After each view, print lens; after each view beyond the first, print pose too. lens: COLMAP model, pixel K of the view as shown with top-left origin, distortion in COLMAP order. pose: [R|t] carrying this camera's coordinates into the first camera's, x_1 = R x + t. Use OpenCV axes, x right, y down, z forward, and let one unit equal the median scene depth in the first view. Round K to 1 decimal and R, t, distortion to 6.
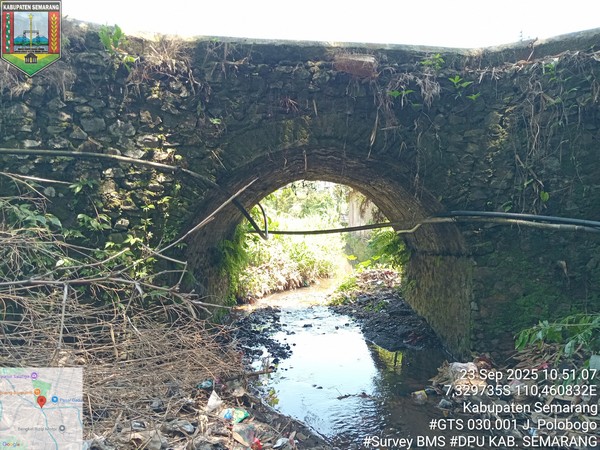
lens RADIAL K [[454.3, 0, 306.3], [0, 454.3, 220.5], [0, 0, 1]] dist [0.062843, -0.104327]
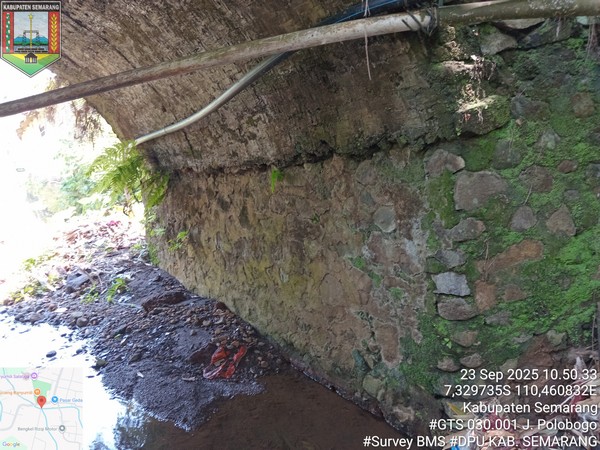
lens RADIAL K [[451.5, 0, 300.5], [0, 451.5, 226.0], [0, 0, 1]] dist [0.053341, -0.127650]
pose [[0.803126, -0.140546, 0.578995, 0.040622], [0.057204, 0.985479, 0.159869, 0.044581], [-0.593056, -0.095275, 0.799504, 0.449452]]
